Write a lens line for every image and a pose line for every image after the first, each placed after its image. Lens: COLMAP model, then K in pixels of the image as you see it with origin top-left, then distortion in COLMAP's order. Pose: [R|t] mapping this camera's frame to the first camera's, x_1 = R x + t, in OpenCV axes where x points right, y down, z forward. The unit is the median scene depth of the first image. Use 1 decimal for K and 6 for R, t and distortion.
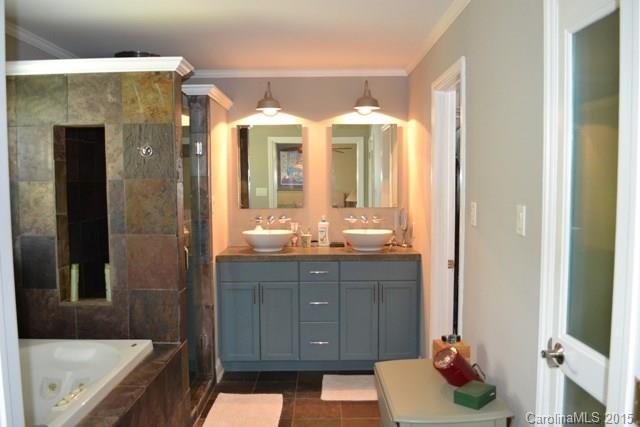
lens RADIAL K [[522.9, 0, 320.0], [0, 522.9, 213.5], [0, 0, 1]] dist [-0.067939, -0.002055]
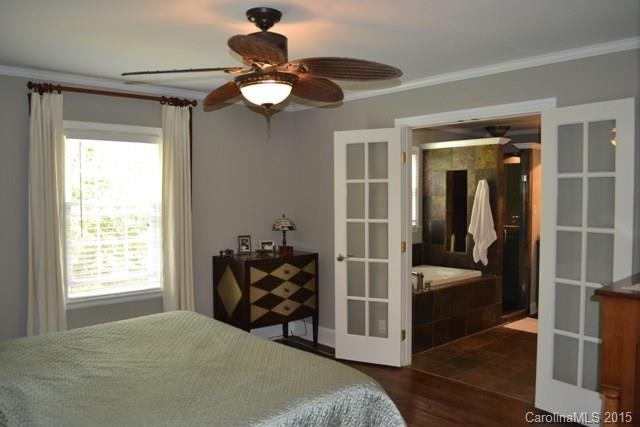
lens RADIAL K [[522.9, 0, 320.0], [0, 522.9, 213.5], [0, 0, 1]] dist [-0.067939, -0.002055]
pose [[0.674659, 0.035279, -0.737286, 0.769802], [-0.051912, 0.998652, 0.000282, 0.040473], [0.736301, 0.038083, 0.675581, -0.906529]]
